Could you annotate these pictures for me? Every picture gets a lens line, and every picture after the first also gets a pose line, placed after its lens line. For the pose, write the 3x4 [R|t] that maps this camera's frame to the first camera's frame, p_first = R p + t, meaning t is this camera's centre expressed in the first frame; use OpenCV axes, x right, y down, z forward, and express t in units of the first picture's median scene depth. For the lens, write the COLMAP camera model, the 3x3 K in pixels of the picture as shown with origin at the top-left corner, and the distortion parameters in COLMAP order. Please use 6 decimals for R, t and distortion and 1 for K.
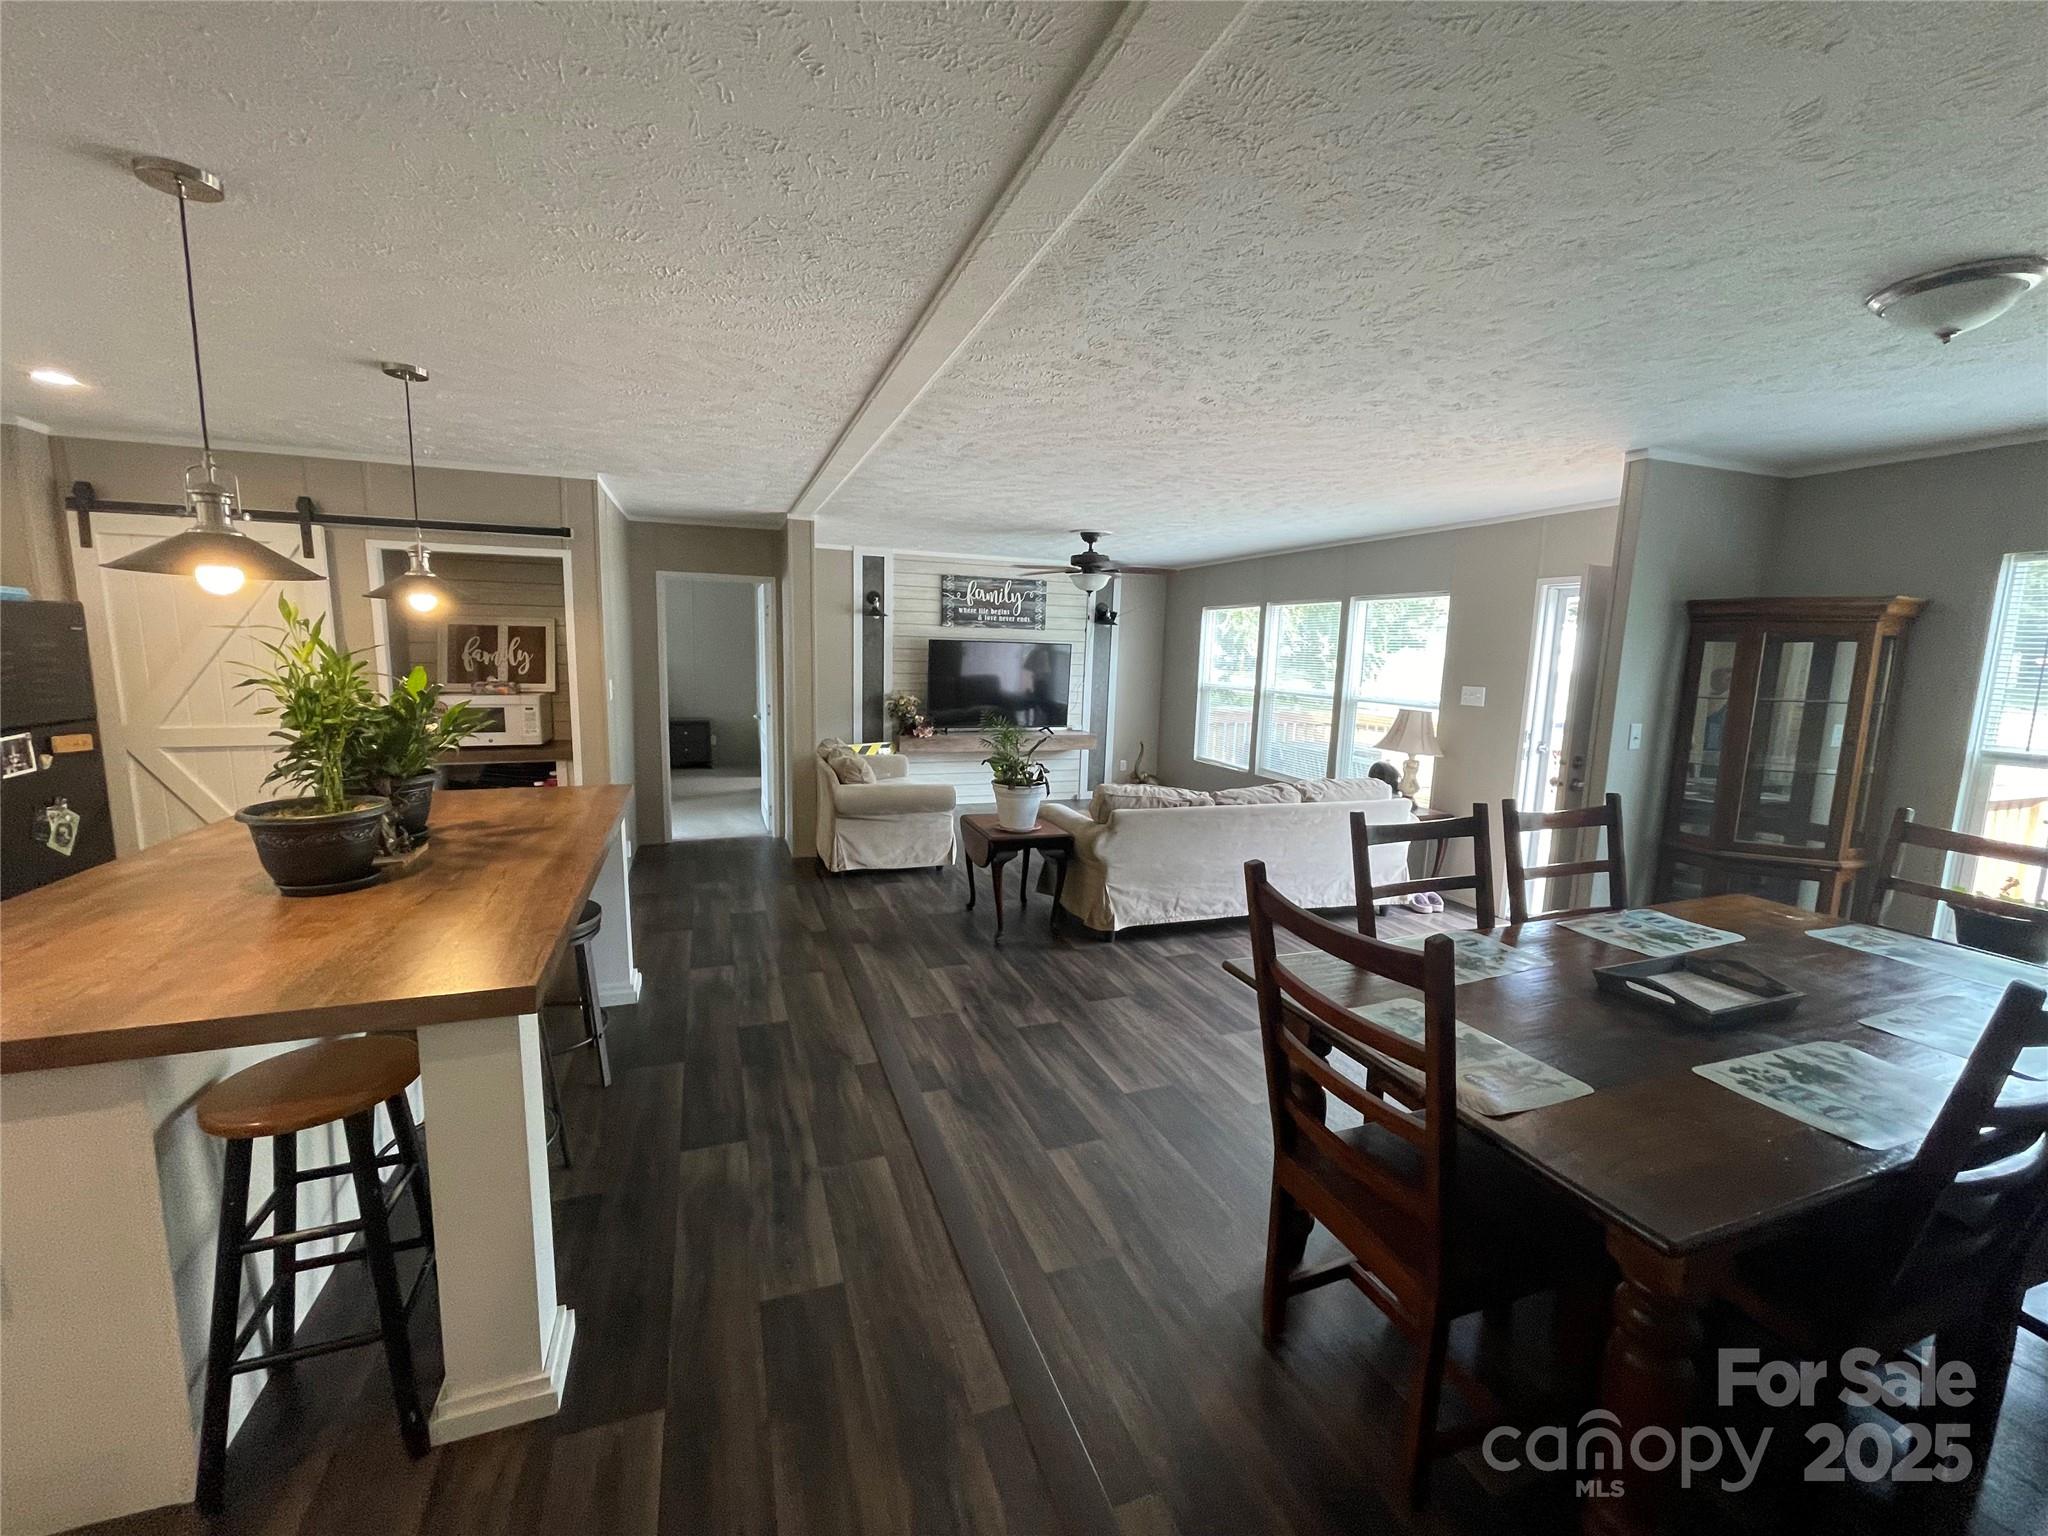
lens RADIAL K [[826.0, 0, 1017.4], [0, 826.0, 760.7], [0, 0, 1]] dist [-0.006523, 0.001538]
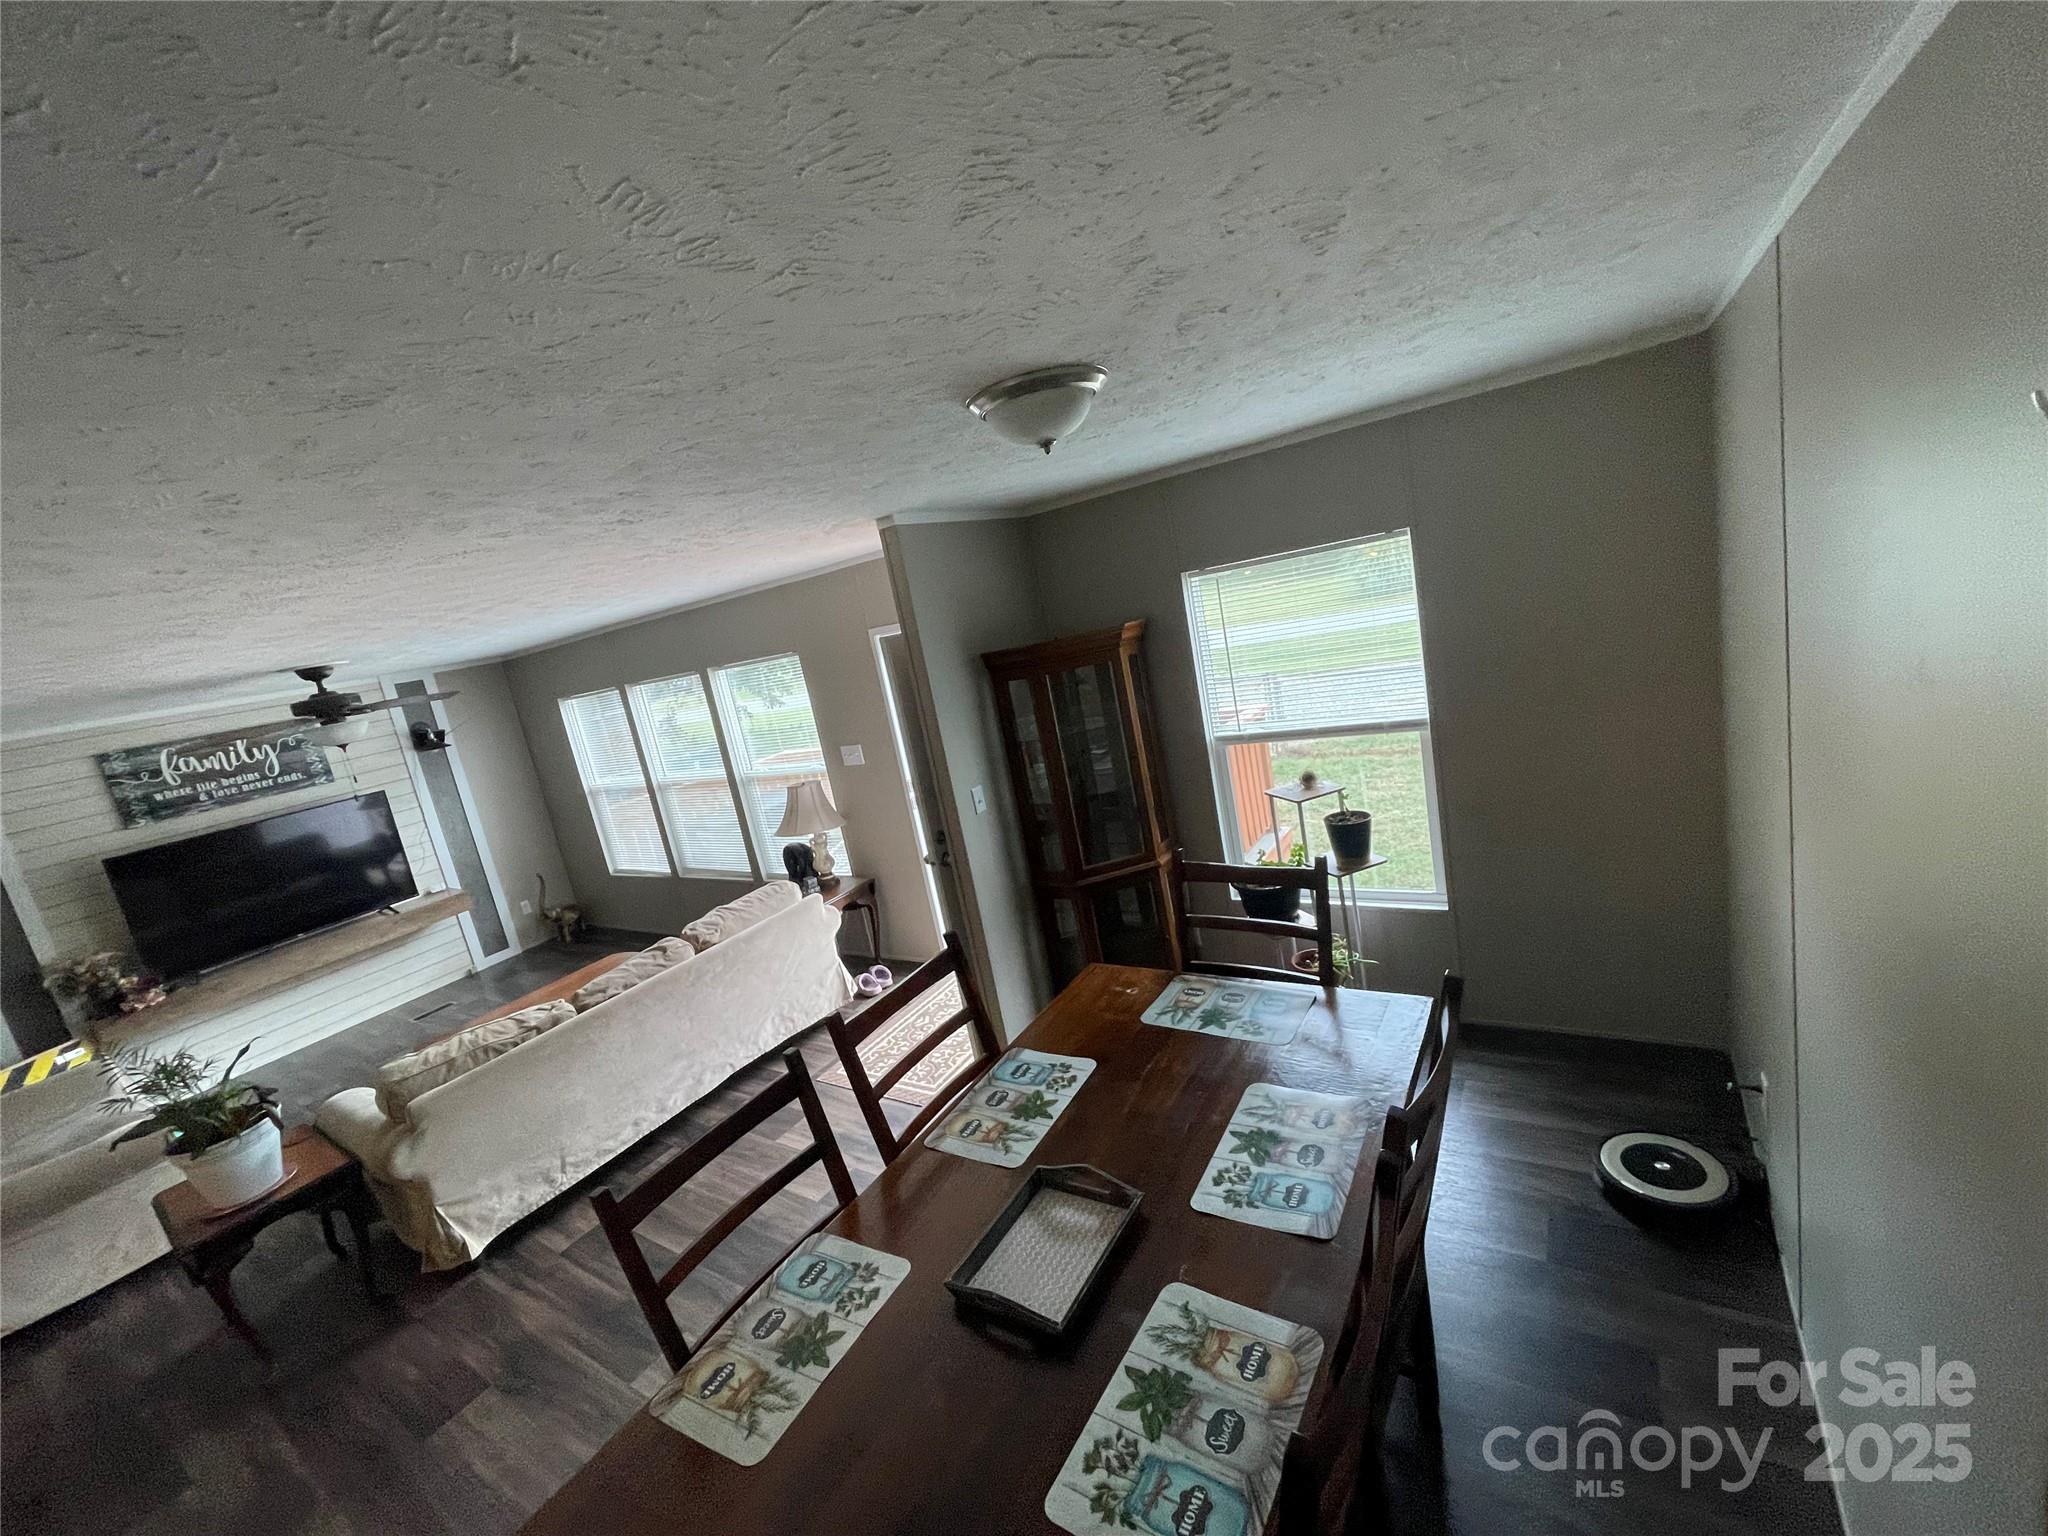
lens RADIAL K [[826.0, 0, 1021.7], [0, 826.0, 760.7], [0, 0, 1]] dist [-0.006523, 0.001538]
pose [[0.783897, -0.290865, 0.548546, 0.216441], [0.292462, 0.952310, 0.087018, -0.115831], [-0.547696, 0.092216, 0.831580, 0.125565]]
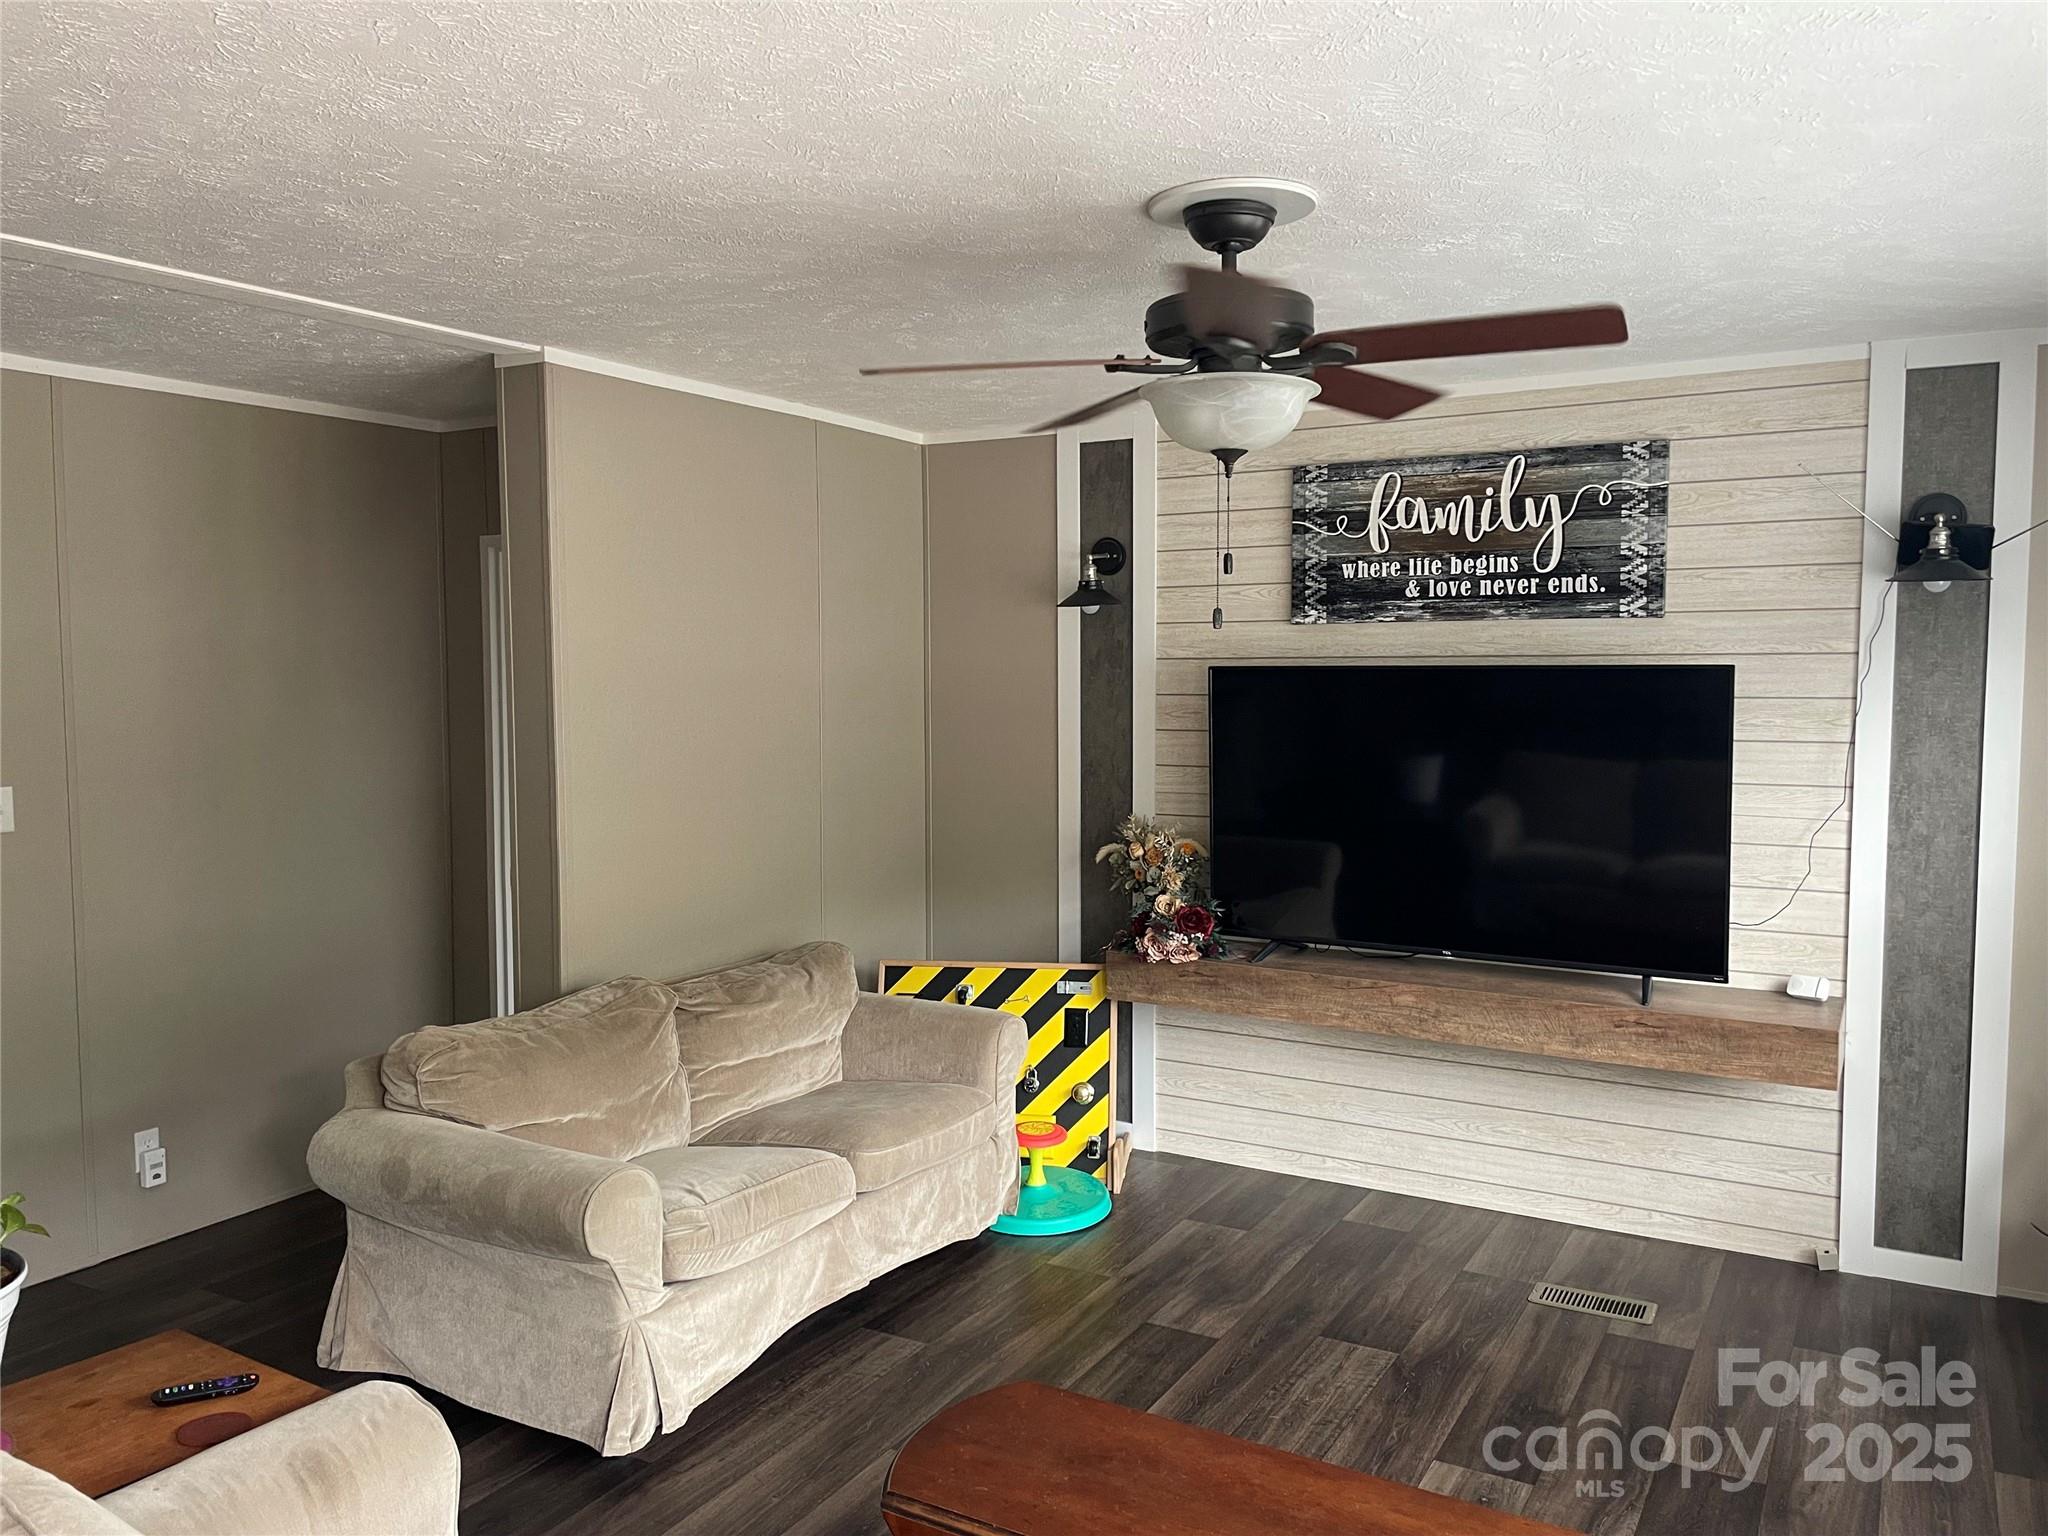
lens RADIAL K [[1543.5, 0, 1034.7], [0, 1543.5, 758.4], [0, 0, 1]] dist [0.088569, -0.109928]
pose [[0.645193, 0.016185, -0.763848, 0.553381], [-0.081910, 0.995479, -0.048093, -0.129168], [0.759616, 0.093596, 0.643602, 0.955676]]
